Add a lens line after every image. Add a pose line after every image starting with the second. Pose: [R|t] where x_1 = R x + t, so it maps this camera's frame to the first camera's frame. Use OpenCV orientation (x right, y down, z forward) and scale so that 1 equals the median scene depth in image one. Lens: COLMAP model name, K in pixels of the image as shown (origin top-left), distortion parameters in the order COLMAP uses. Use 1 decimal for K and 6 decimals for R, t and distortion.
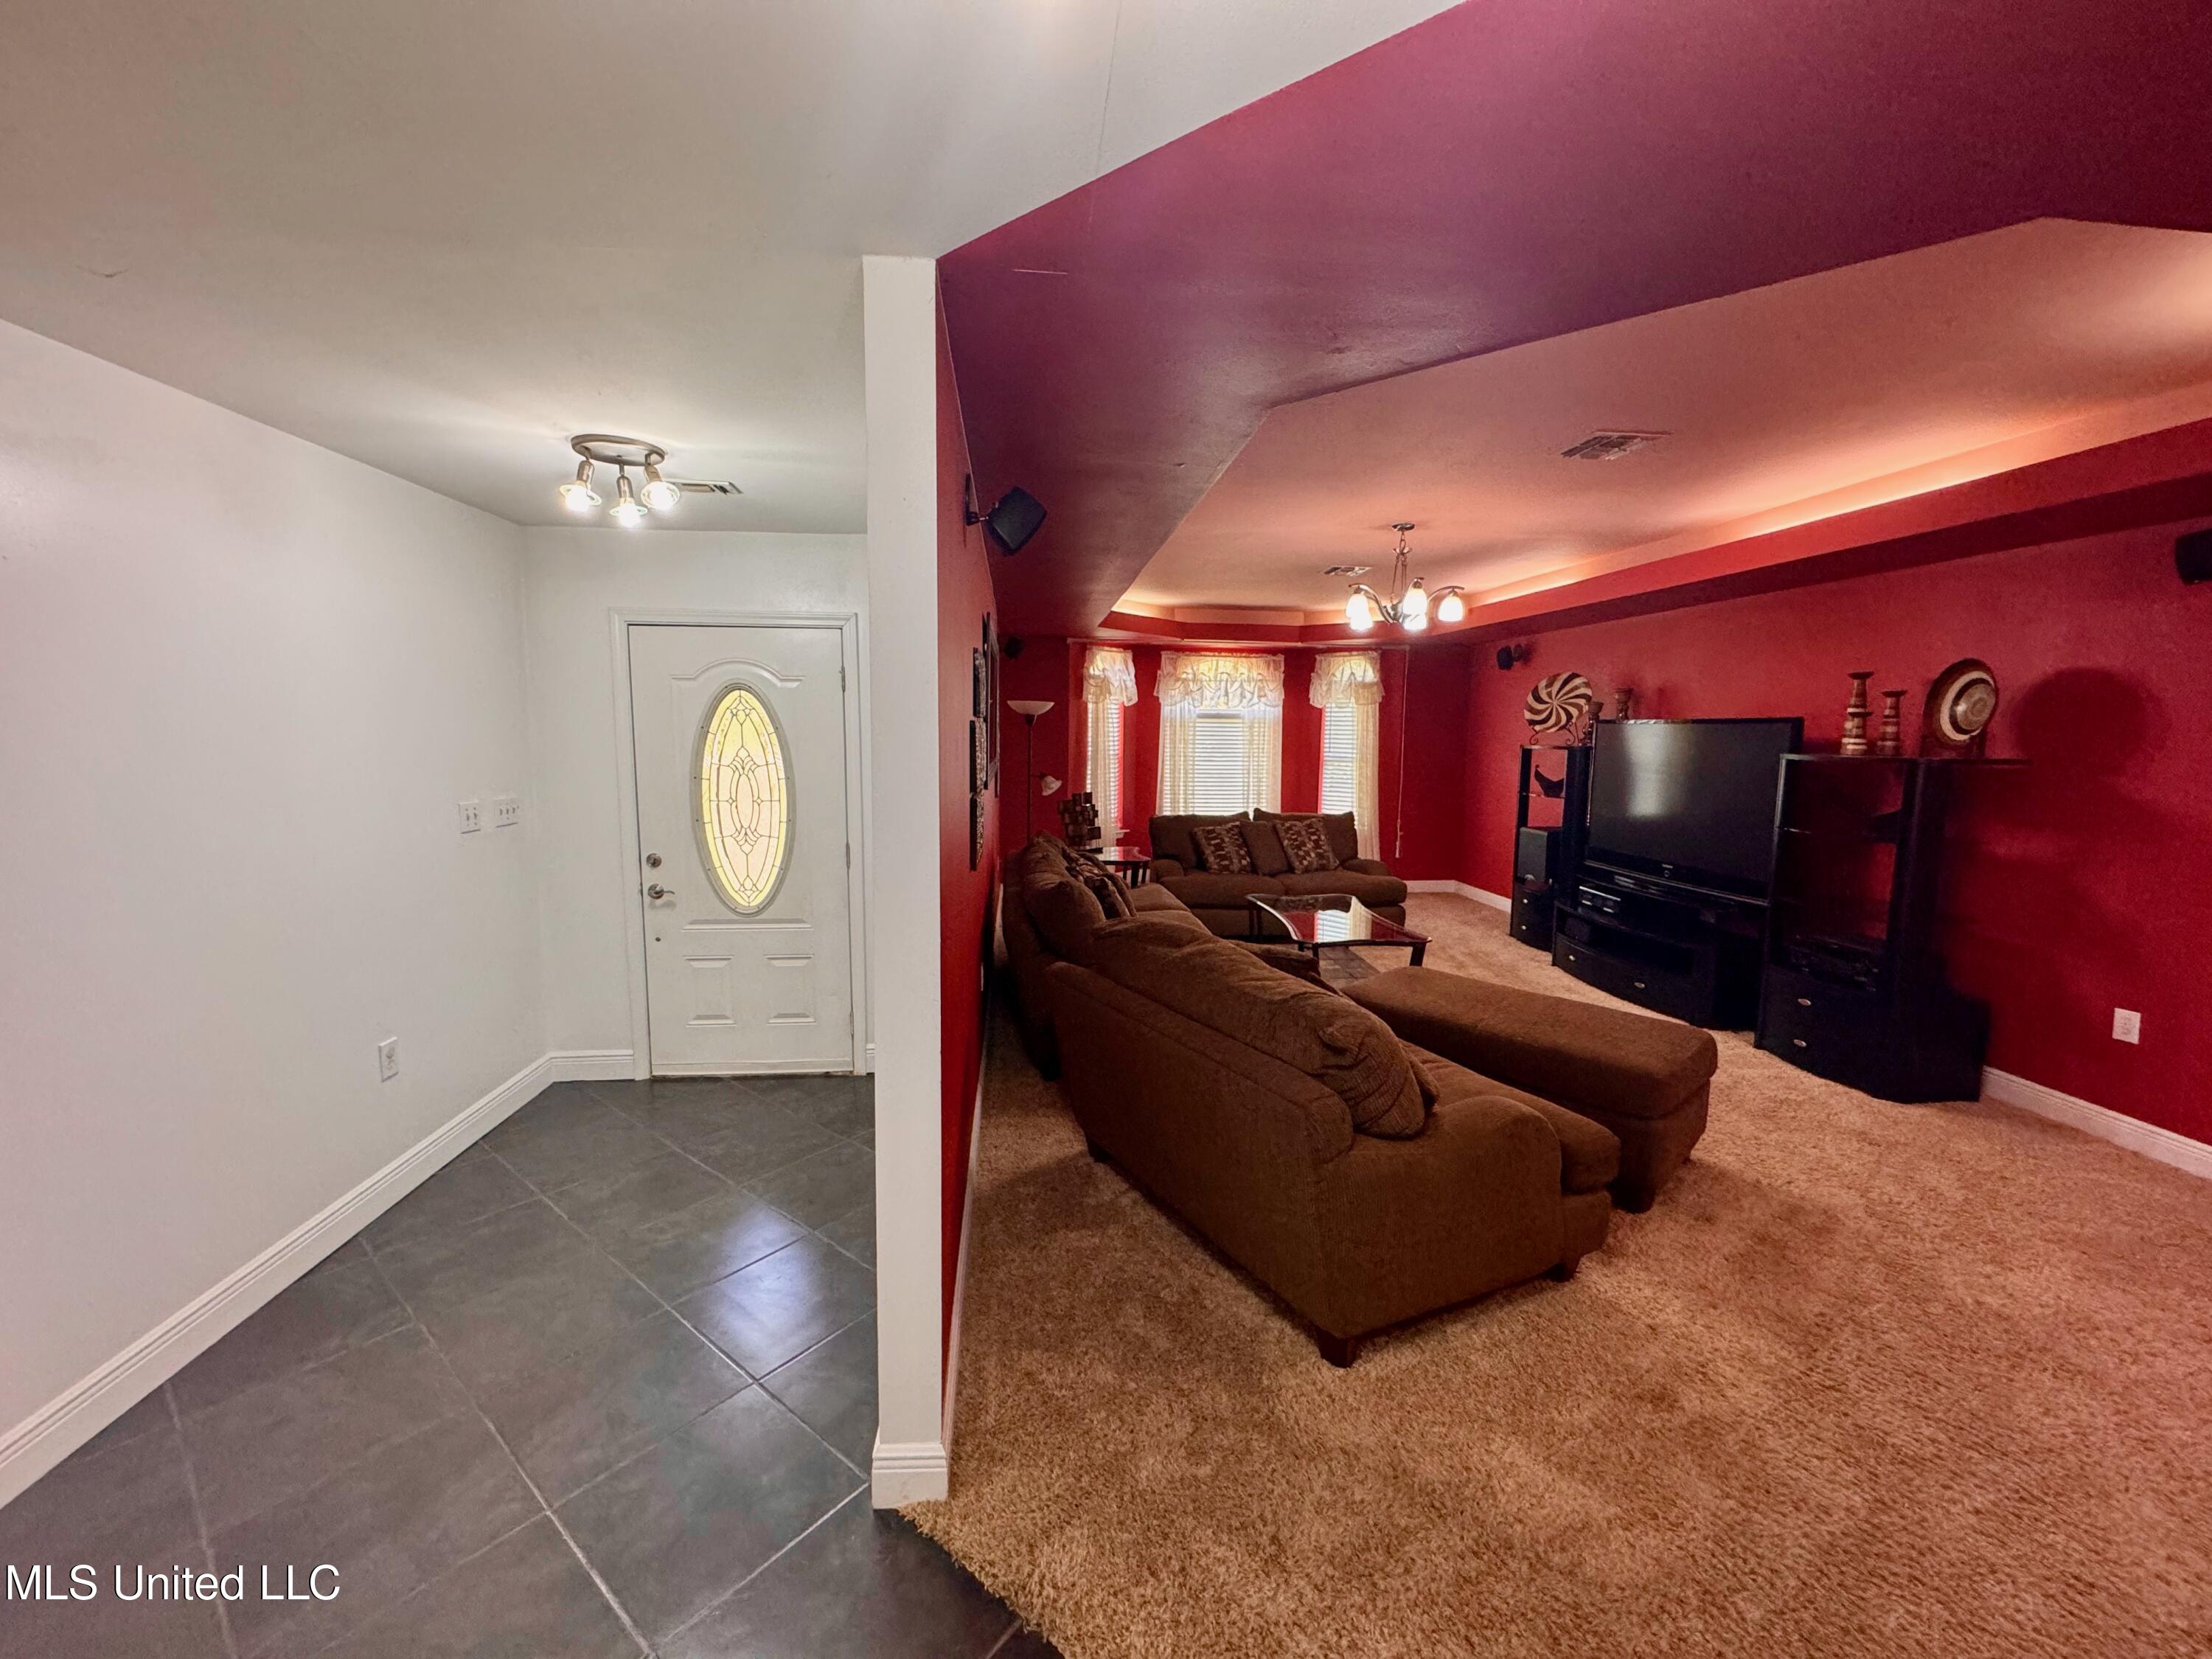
lens RADIAL K [[880.3, 0, 1105.7], [0, 880.3, 822.5], [0, 0, 1]] dist [0.002746, -0.000598]
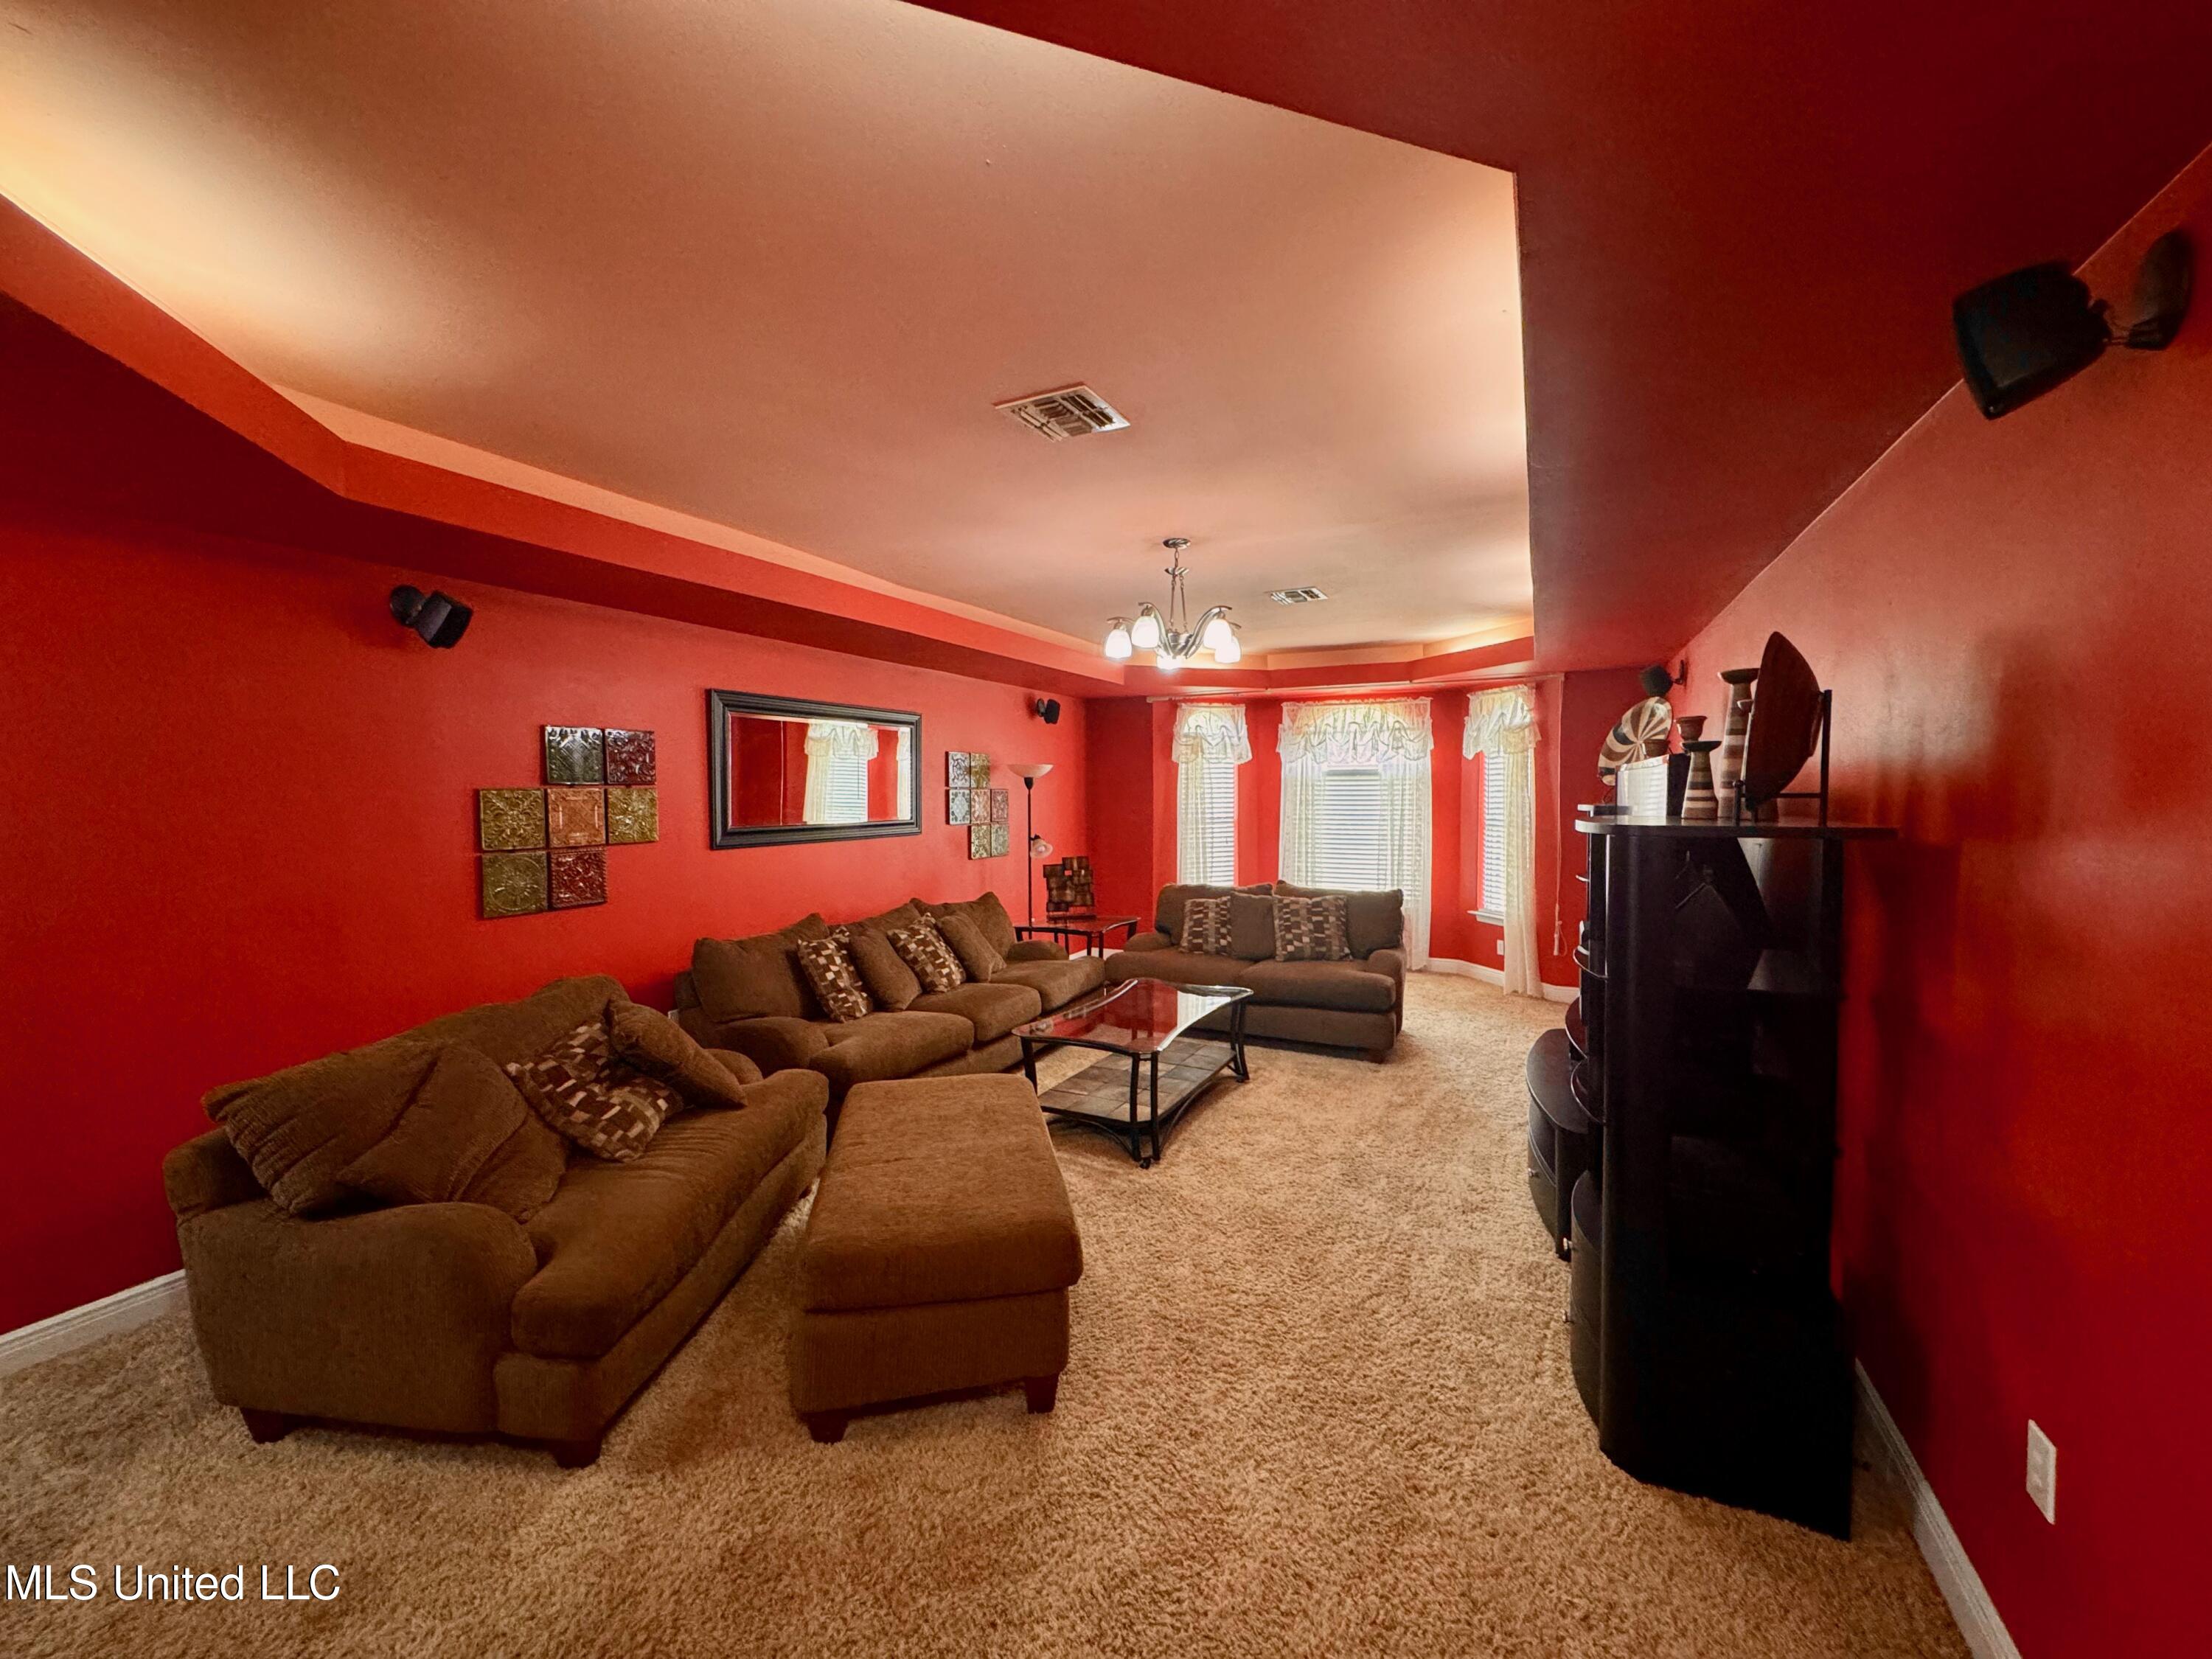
lens RADIAL K [[880.3, 0, 1100.4], [0, 880.3, 828.7], [0, 0, 1]] dist [0.002746, -0.000598]
pose [[0.847678, 0.008798, -0.530439, 0.790417], [-0.043218, 0.997684, -0.052519, -0.023535], [0.528748, 0.067444, 0.846095, 0.311749]]
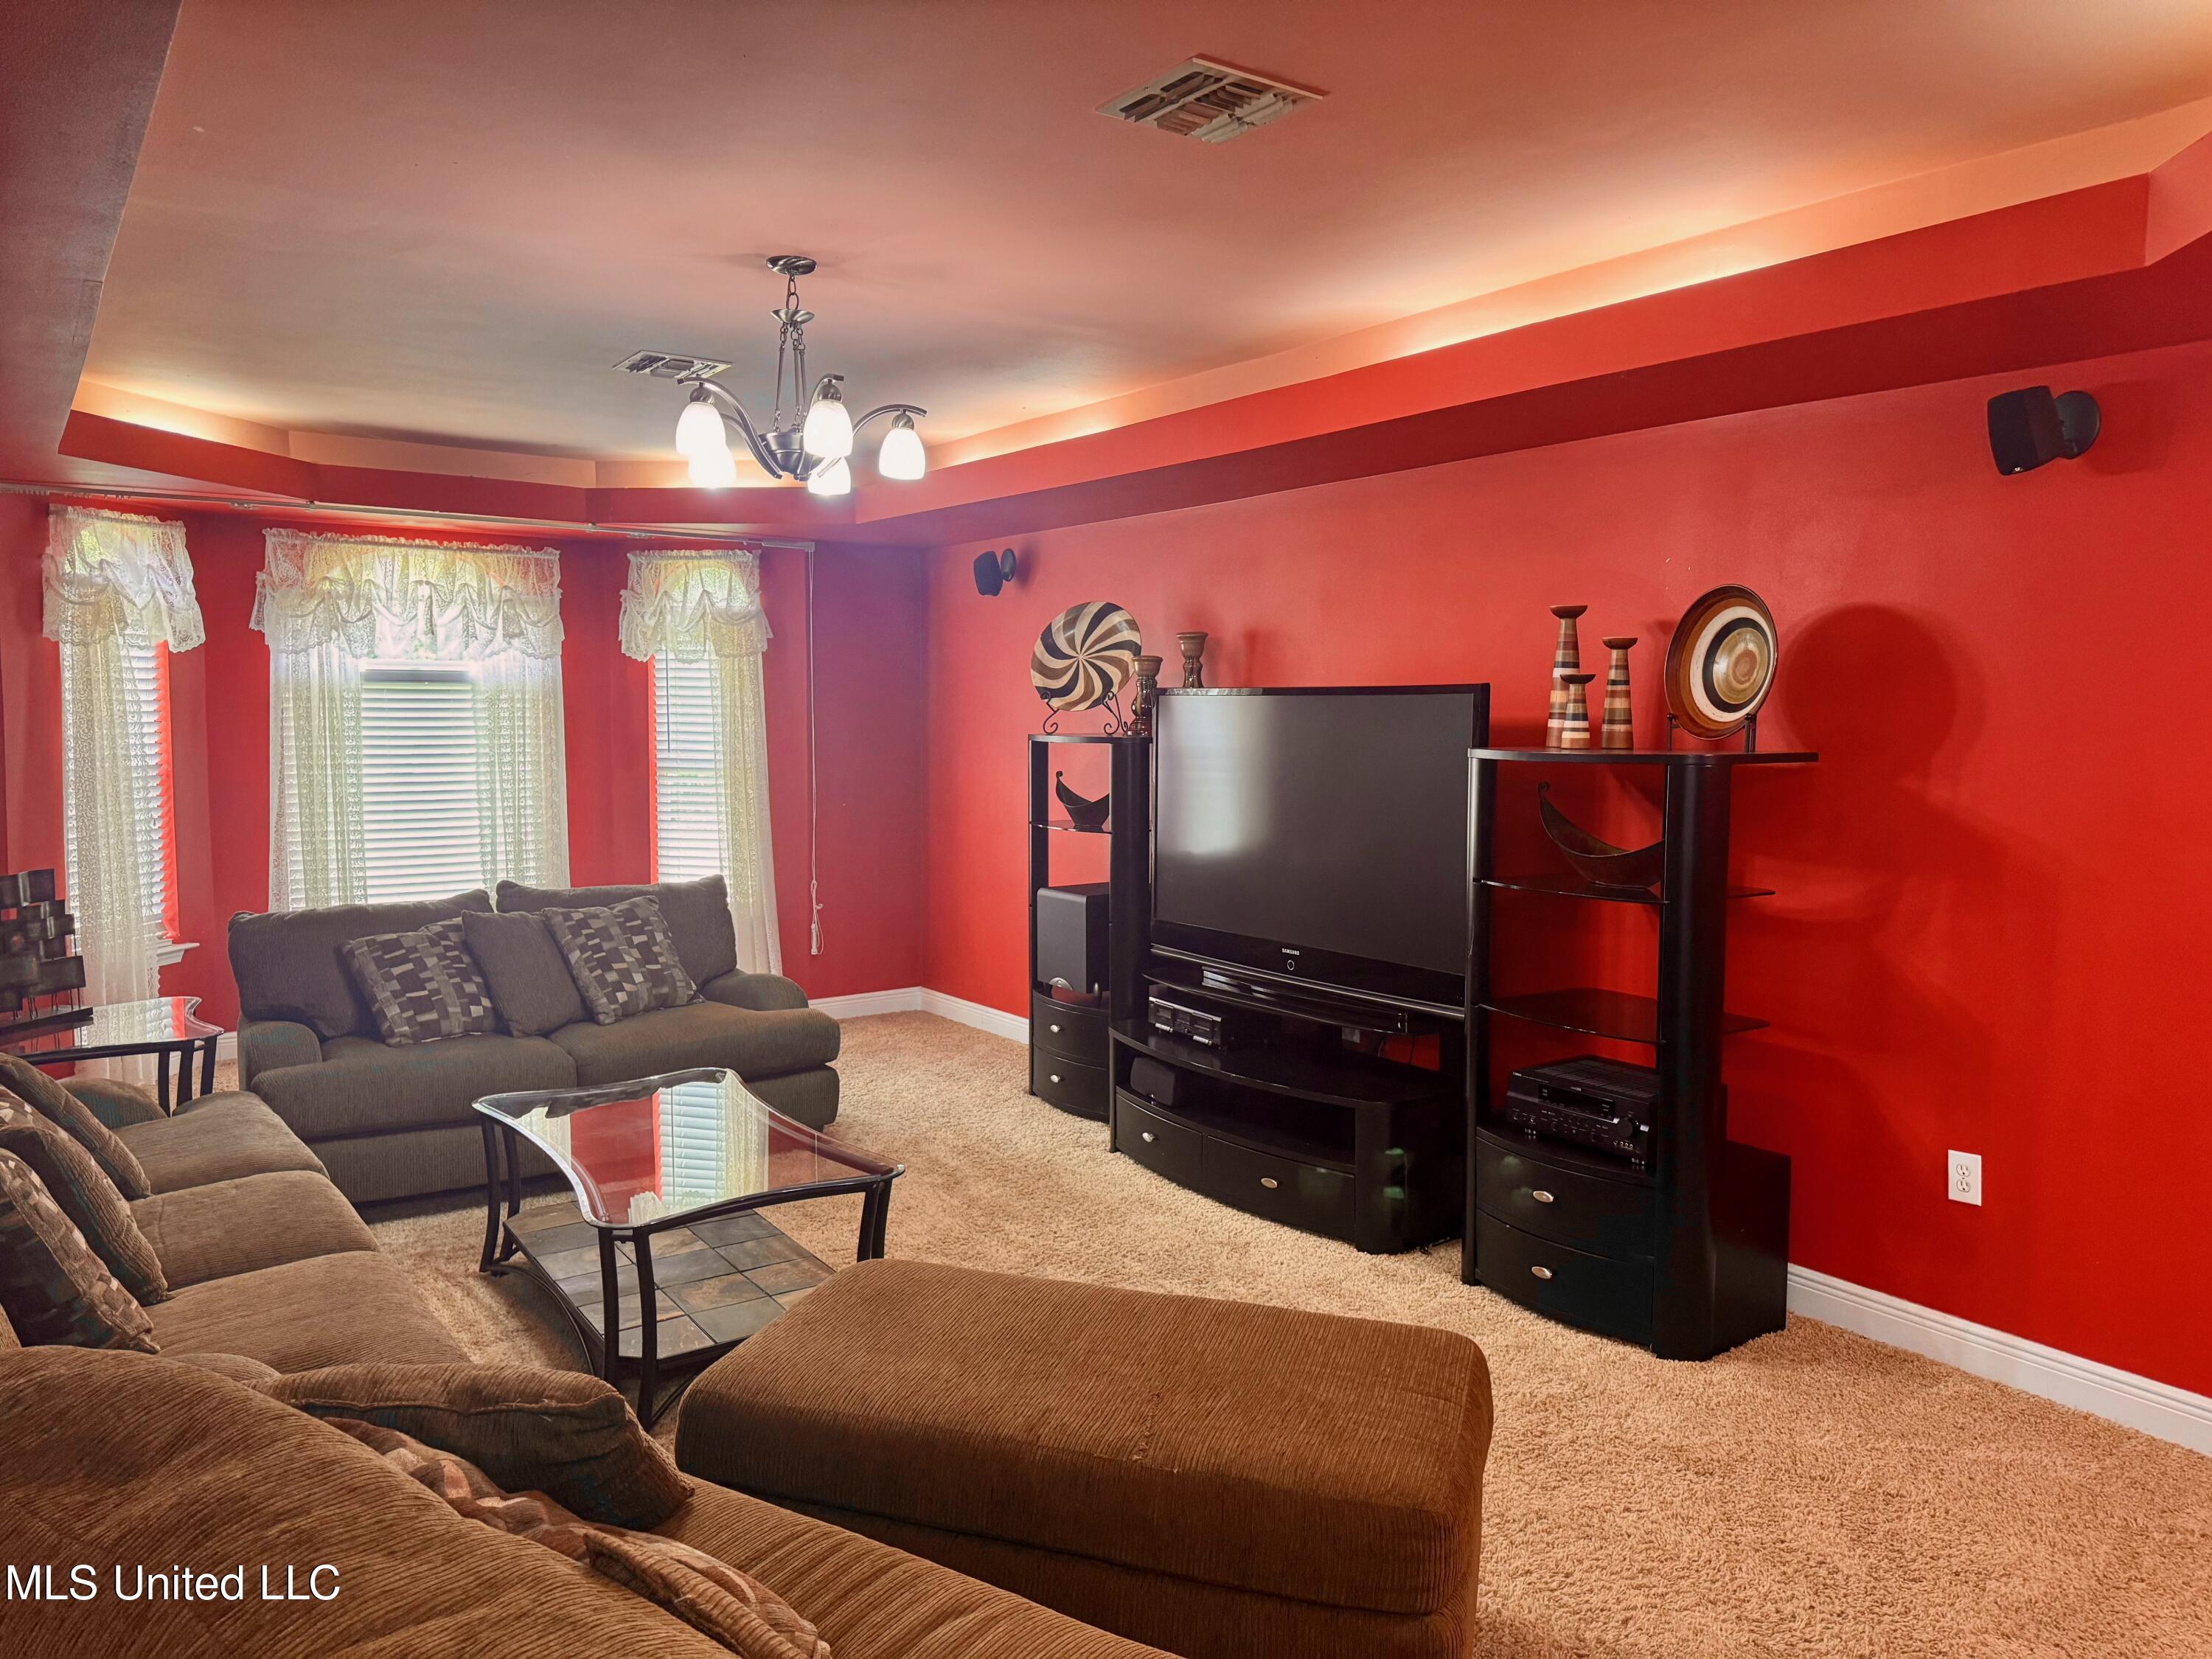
lens RADIAL K [[1544.0, 0, 1126.6], [0, 1544.0, 814.5], [0, 0, 1]] dist [0.047632, -0.051970]
pose [[0.863985, -0.040365, 0.501897, 0.080458], [0.057280, 0.998190, -0.018323, -0.030229], [-0.500249, 0.044579, 0.864733, 0.257305]]
